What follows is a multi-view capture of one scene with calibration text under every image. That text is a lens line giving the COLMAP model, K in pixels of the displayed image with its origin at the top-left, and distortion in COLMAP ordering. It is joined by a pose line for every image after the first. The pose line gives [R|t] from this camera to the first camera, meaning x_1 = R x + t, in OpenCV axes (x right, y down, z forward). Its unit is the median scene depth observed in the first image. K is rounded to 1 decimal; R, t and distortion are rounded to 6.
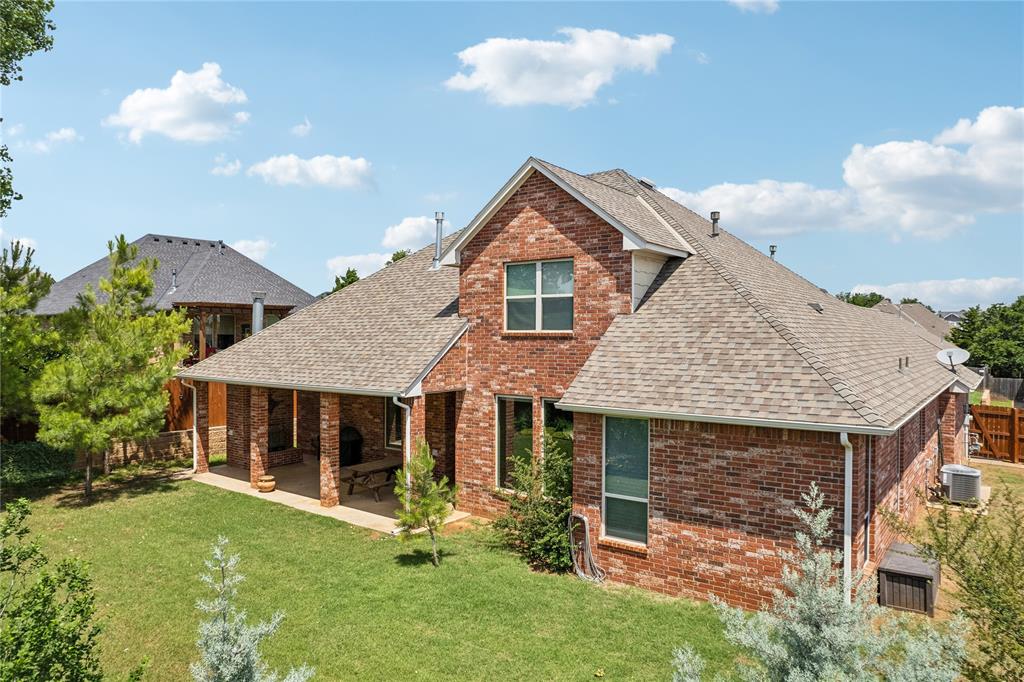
lens RADIAL K [[661.7, 0, 510.6], [0, 661.7, 333.5], [0, 0, 1]] dist [-0.023397, 0.000901]
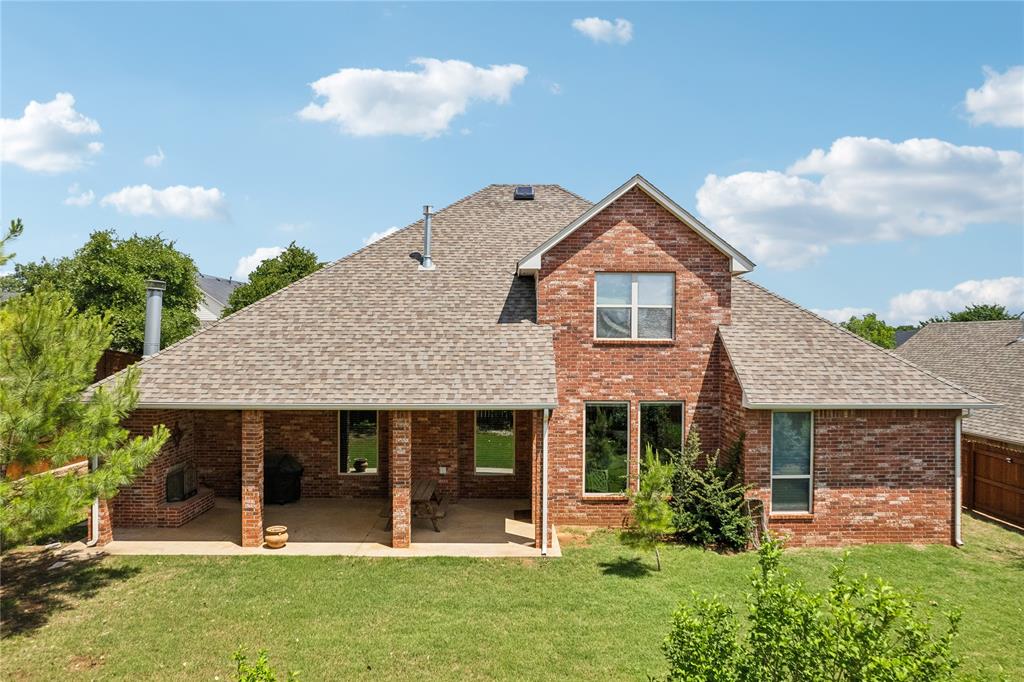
lens RADIAL K [[673.3, 0, 512.0], [0, 673.3, 341.0], [0, 0, 1]] dist [-0.005420, 0.001960]
pose [[0.776118, 0.000684, 0.630588, -0.845628], [-0.004823, 0.999977, 0.004851, -0.004933], [-0.630570, -0.006806, 0.776103, 0.302781]]
